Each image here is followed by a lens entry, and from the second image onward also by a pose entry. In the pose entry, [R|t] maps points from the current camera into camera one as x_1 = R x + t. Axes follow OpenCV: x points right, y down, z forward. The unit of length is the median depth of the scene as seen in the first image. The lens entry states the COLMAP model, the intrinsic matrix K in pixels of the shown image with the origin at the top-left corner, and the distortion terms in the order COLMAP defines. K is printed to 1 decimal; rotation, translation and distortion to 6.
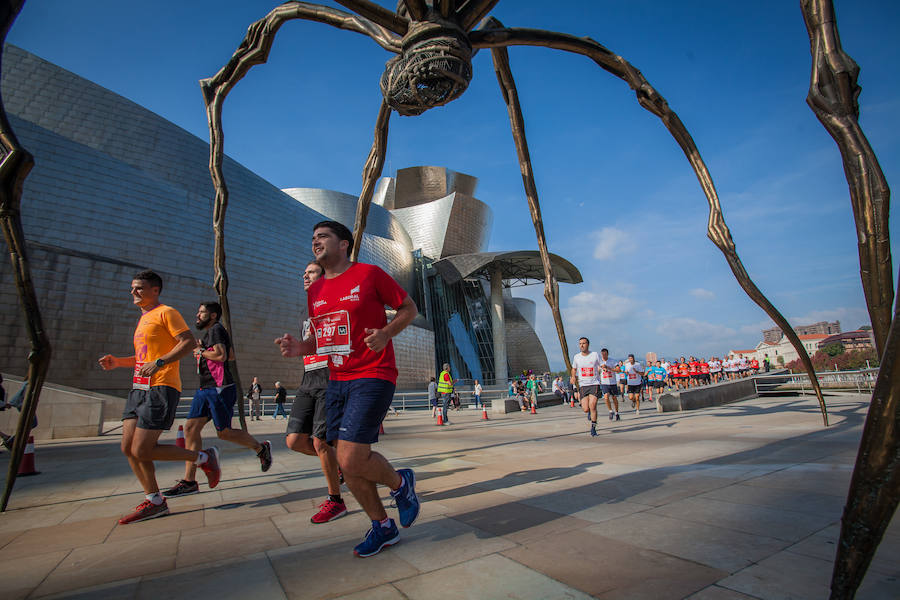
lens RADIAL K [[433.2, 0, 450.0], [0, 433.2, 300.0], [0, 0, 1]] dist [-0.076873, 0.033764]
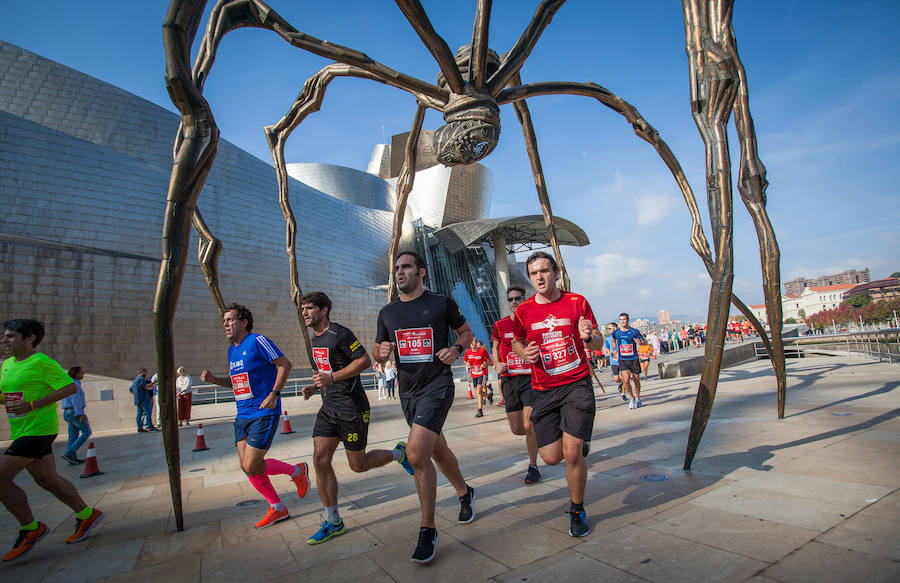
lens RADIAL K [[455.0, 0, 437.7], [0, 455.0, 308.2], [0, 0, 1]] dist [-0.076027, 0.038469]
pose [[0.998380, -0.048719, -0.029392, -0.069973], [0.051301, 0.994187, 0.094661, -0.081925], [0.024610, -0.096015, 0.995076, -0.225247]]
